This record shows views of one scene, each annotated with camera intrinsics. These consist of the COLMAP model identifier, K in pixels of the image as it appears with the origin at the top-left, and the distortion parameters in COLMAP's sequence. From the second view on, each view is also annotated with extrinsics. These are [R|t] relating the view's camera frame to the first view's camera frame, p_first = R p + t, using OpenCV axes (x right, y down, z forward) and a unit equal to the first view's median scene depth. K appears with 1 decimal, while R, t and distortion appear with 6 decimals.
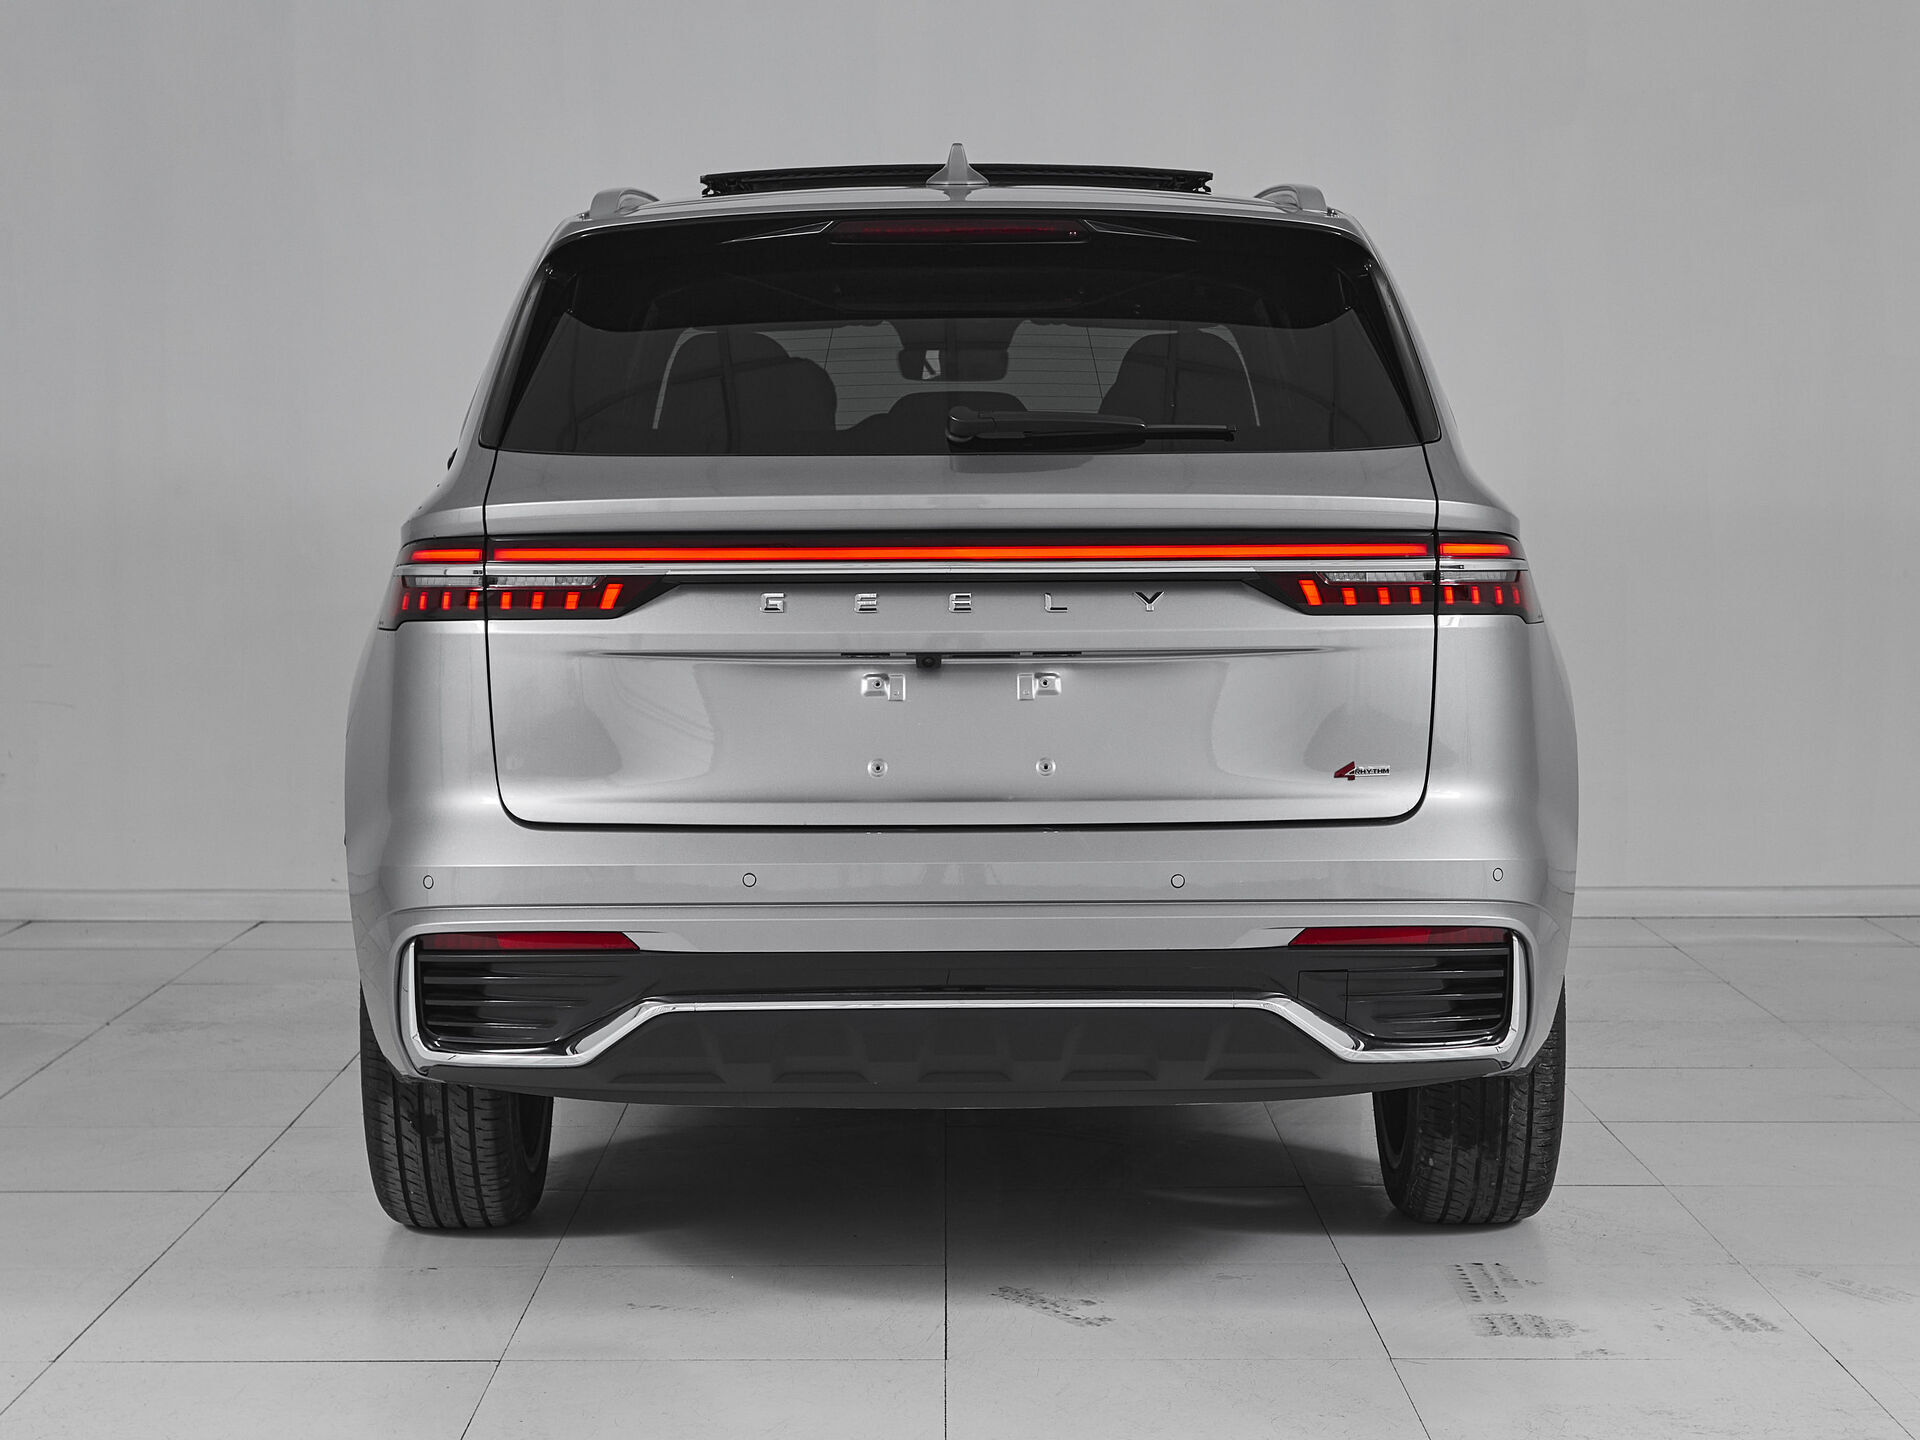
lens RADIAL K [[3144.8, 0, 960.9], [0, 3144.8, 731.3], [0, 0, 1]] dist [0.078824, 0.000000]
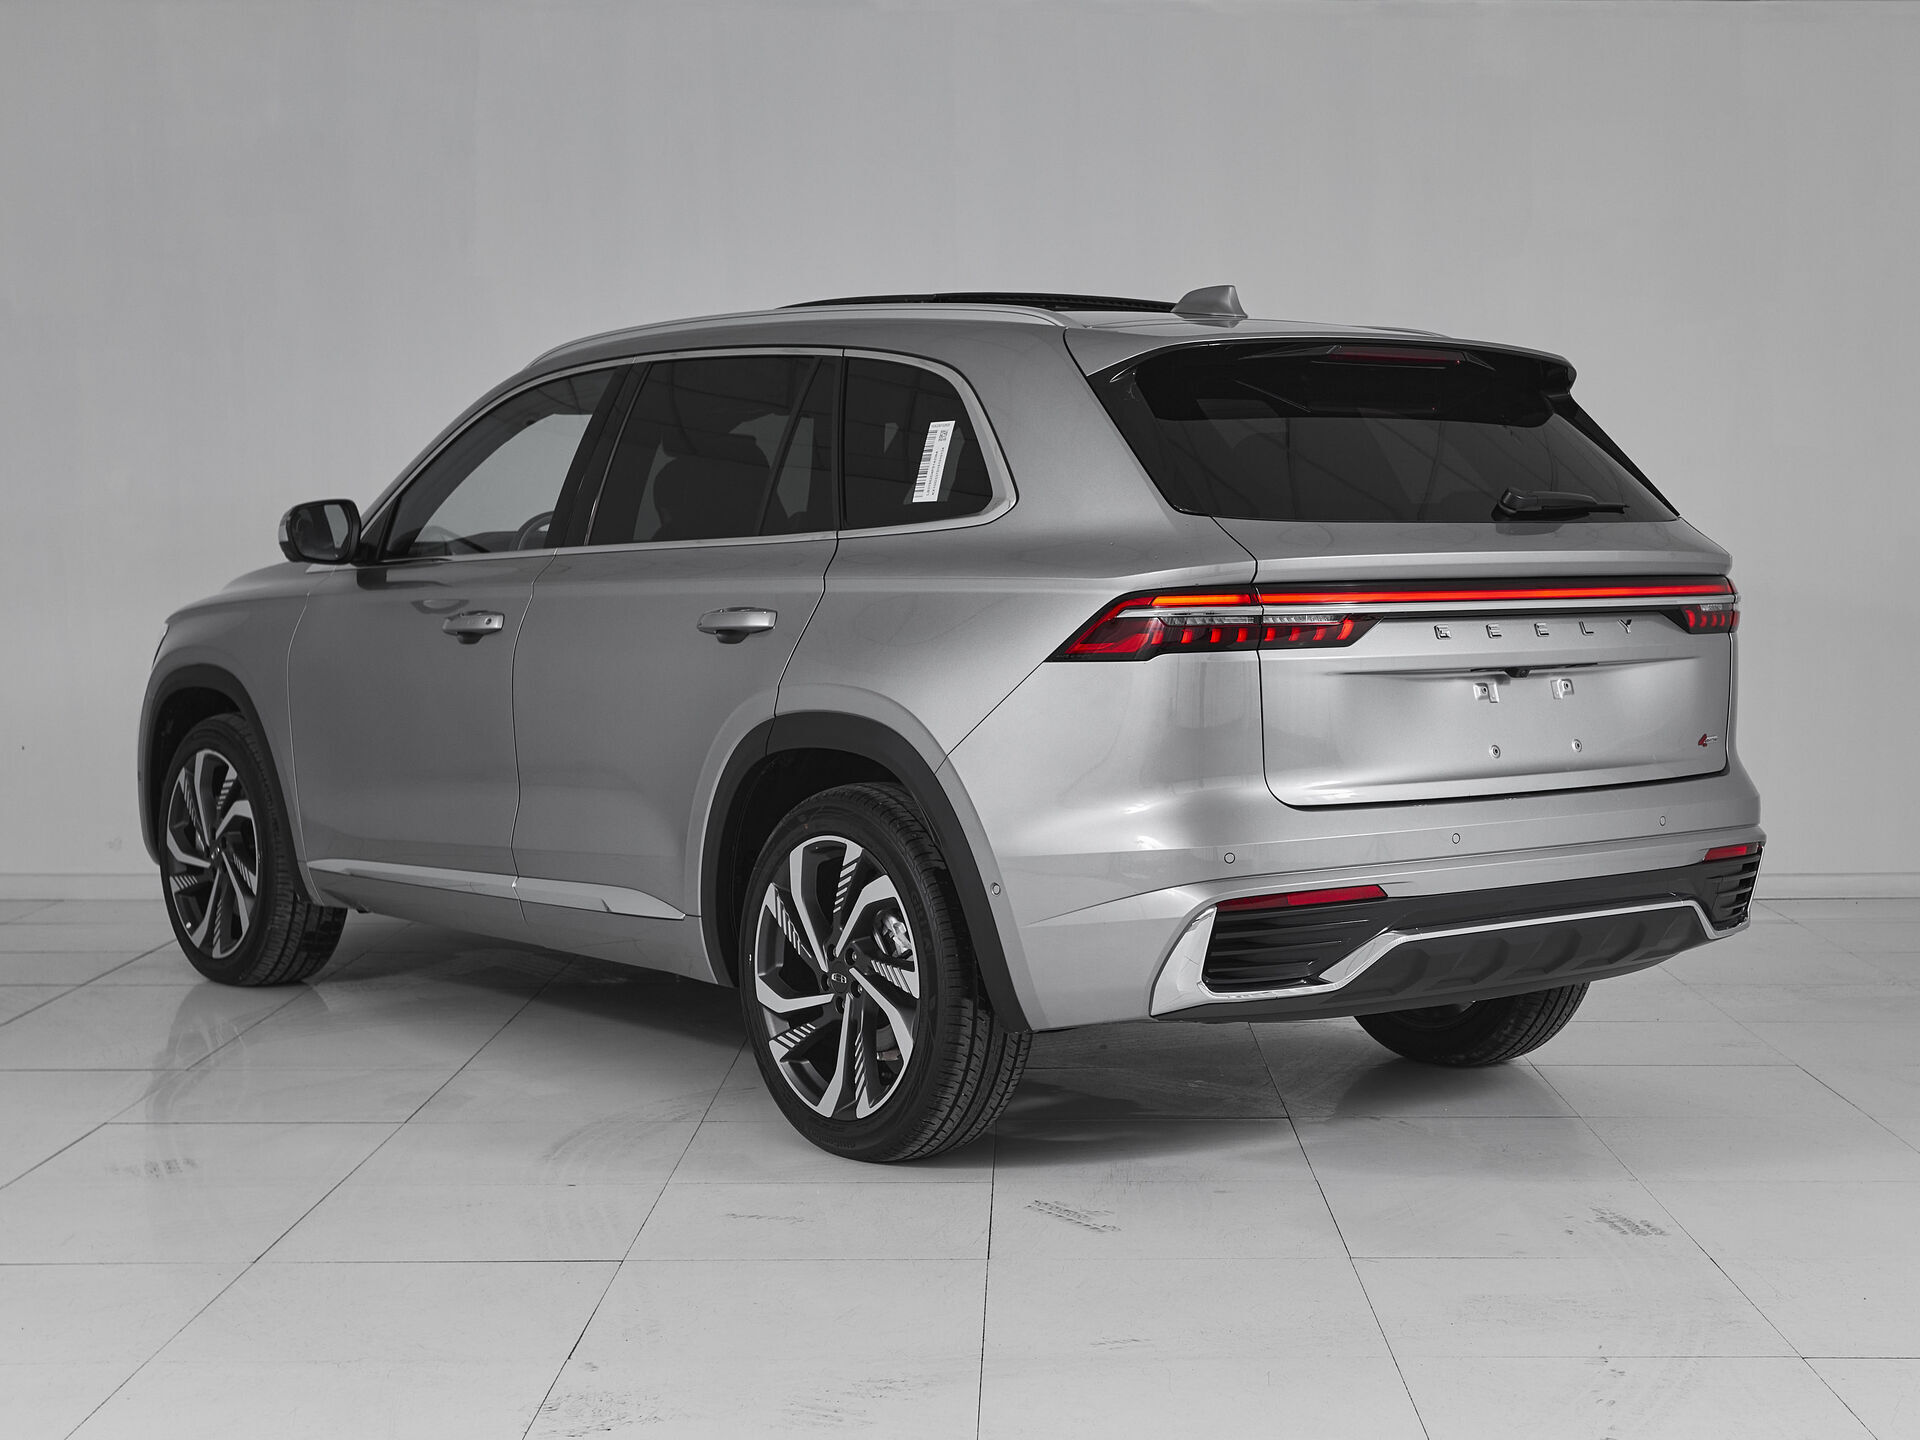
lens RADIAL K [[3144.8, 0, 961.6], [0, 3144.8, 712.5], [0, 0, 1]] dist [0.078824, 0.000000]
pose [[0.809911, -0.032825, 0.585634, -0.990762], [0.051577, 0.998551, -0.015359, 0.003490], [-0.584281, 0.042644, 0.810430, 0.034158]]
